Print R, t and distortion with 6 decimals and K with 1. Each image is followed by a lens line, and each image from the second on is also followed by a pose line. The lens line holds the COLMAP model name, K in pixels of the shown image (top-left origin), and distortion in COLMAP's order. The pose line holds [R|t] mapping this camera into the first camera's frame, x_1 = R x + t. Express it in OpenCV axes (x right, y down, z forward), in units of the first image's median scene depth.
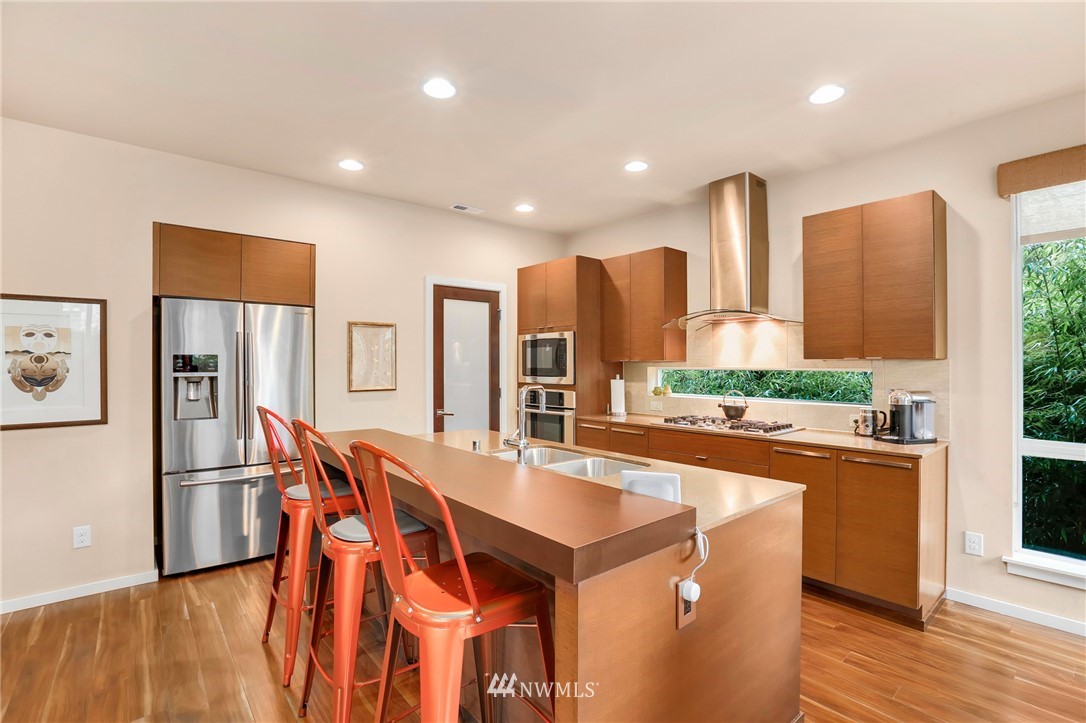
lens RADIAL K [[495.7, 0, 540.3], [0, 495.7, 361.5], [0, 0, 1]] dist [-0.040781, 0.008727]
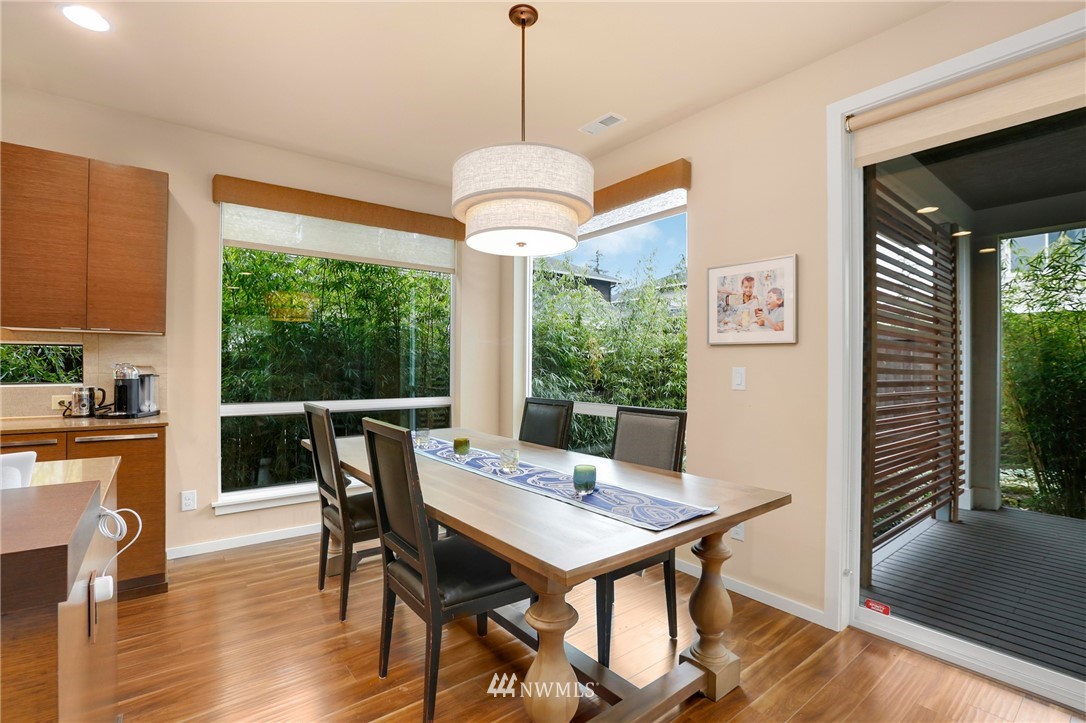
lens RADIAL K [[495.7, 0, 543.0], [0, 495.7, 366.5], [0, 0, 1]] dist [-0.040781, 0.008727]
pose [[0.039436, 0.001878, 0.999220, -0.170860], [-0.016137, 0.999869, -0.001243, 0.044391], [-0.999092, -0.016075, 0.039461, 0.110372]]
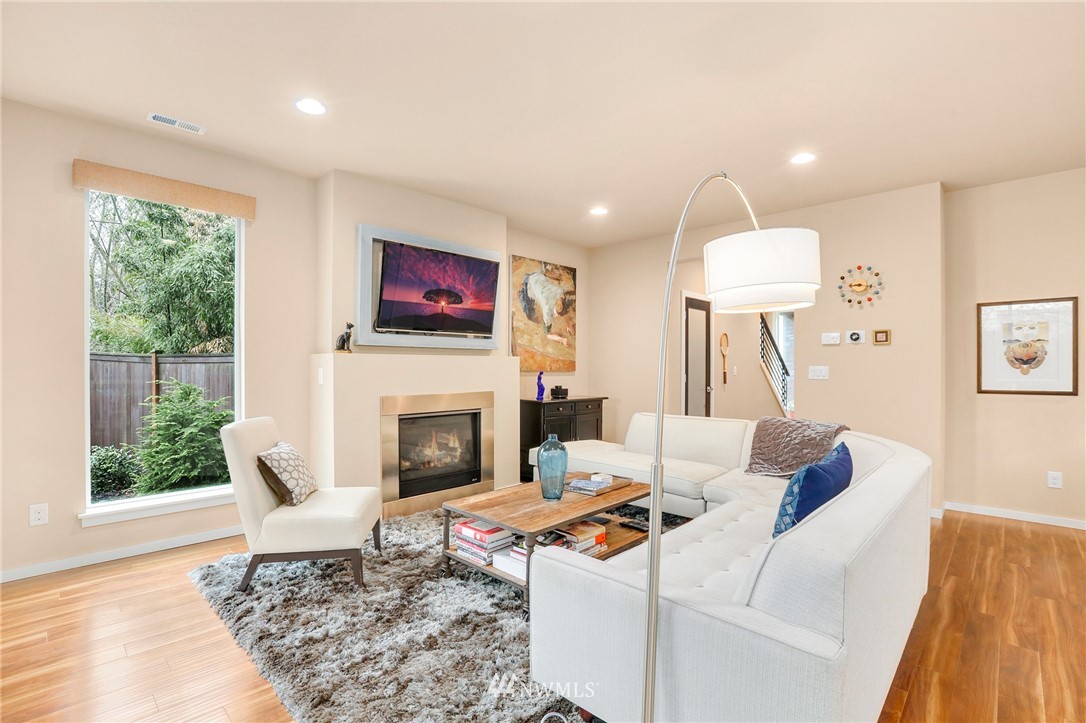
lens RADIAL K [[495.7, 0, 538.9], [0, 495.7, 370.1], [0, 0, 1]] dist [-0.040781, 0.008727]
pose [[0.105006, 0.009101, -0.994430, 0.172816], [0.004962, 0.999941, 0.009675, 0.040159], [0.994459, -0.005950, 0.104955, -0.482276]]
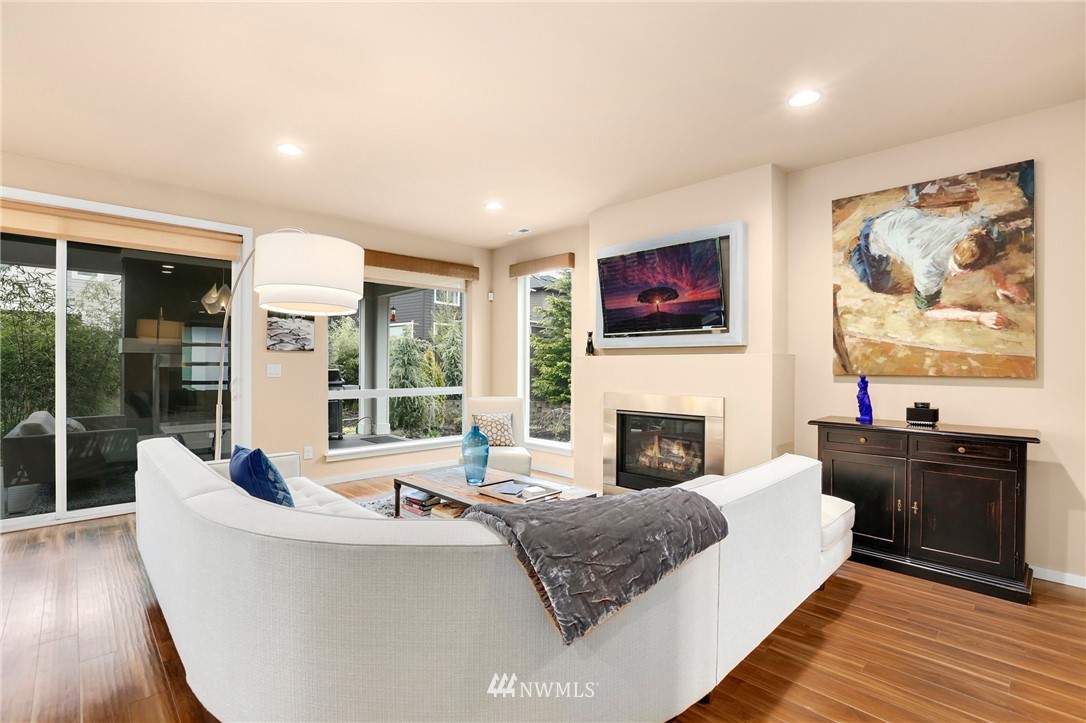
lens RADIAL K [[495.7, 0, 545.6], [0, 495.7, 364.4], [0, 0, 1]] dist [-0.040781, 0.008727]
pose [[-0.996729, -0.002455, -0.080783, -0.775779], [-0.001771, 0.999962, -0.008549, 0.047578], [0.080801, -0.008378, -0.996695, 0.664162]]
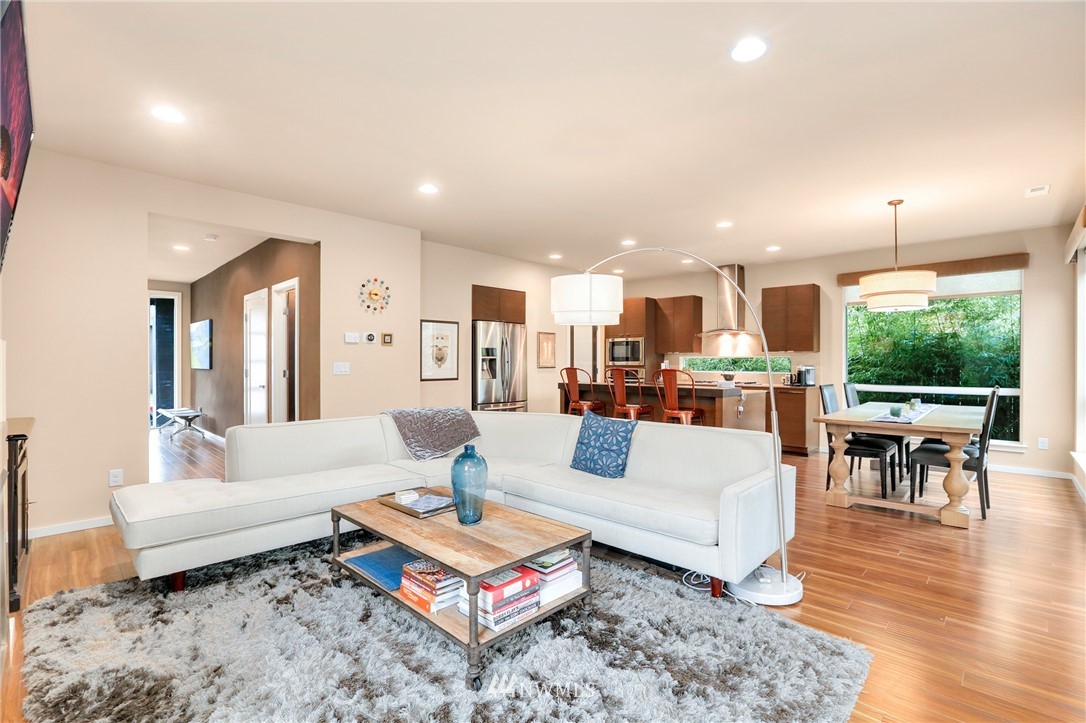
lens RADIAL K [[495.7, 0, 536.0], [0, 495.7, 363.6], [0, 0, 1]] dist [-0.040781, 0.008727]
pose [[0.995491, 0.004448, 0.094750, -0.695268], [-0.005321, 0.999946, 0.008956, 0.032990], [-0.094706, -0.009420, 0.995461, -1.128718]]
